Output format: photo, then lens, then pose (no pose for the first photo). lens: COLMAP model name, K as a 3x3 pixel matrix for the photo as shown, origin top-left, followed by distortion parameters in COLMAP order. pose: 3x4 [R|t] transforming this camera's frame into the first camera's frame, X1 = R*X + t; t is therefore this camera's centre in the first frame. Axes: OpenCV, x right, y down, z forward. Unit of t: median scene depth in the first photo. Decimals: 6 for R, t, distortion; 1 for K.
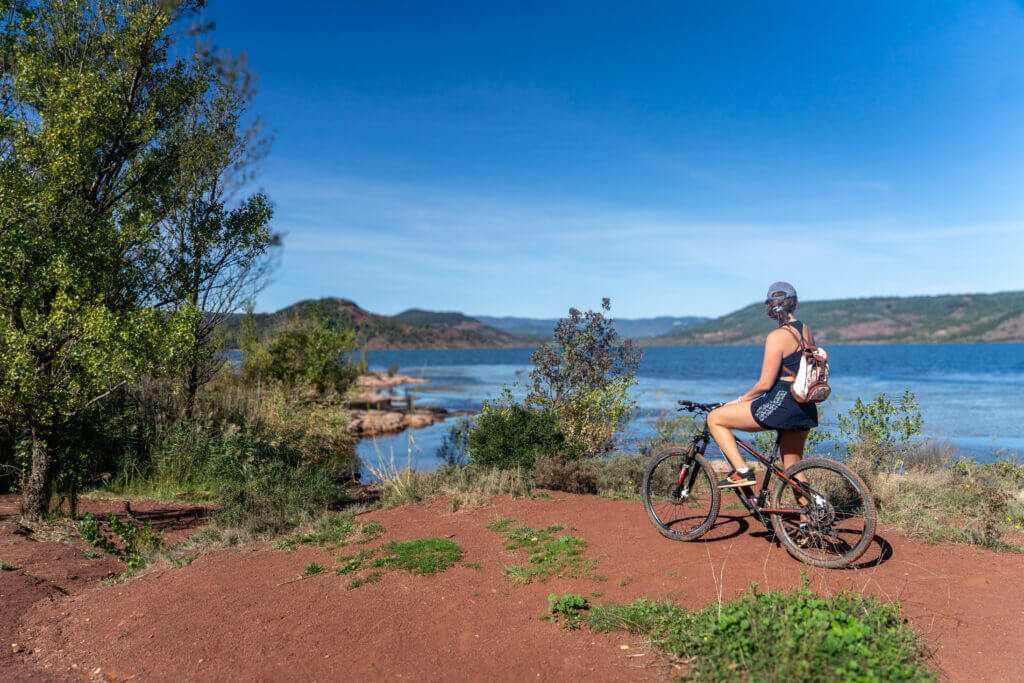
lens RADIAL K [[427.8, 0, 511.9], [0, 427.8, 348.4], [0, 0, 1]] dist [-0.001360, -0.000109]
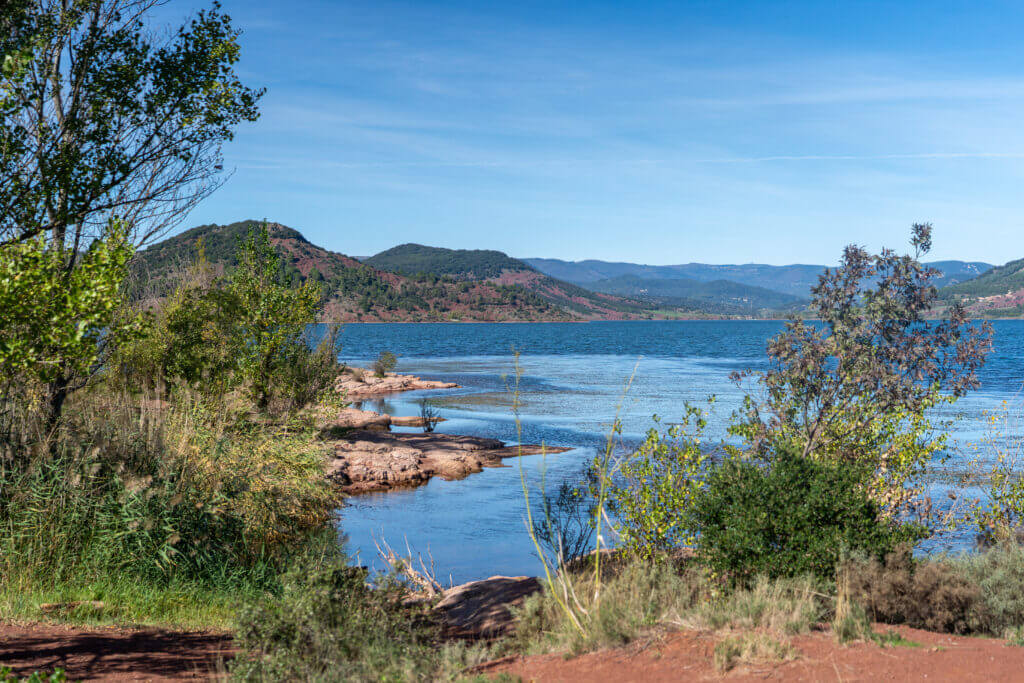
lens RADIAL K [[809.1, 0, 512.0], [0, 809.1, 341.5], [0, 0, 1]] dist [0.001331, 0.001664]
pose [[0.999659, 0.006865, -0.025175, -0.125574], [-0.006176, 0.999607, 0.027352, -0.004409], [0.025353, -0.027188, 0.999309, 0.032521]]
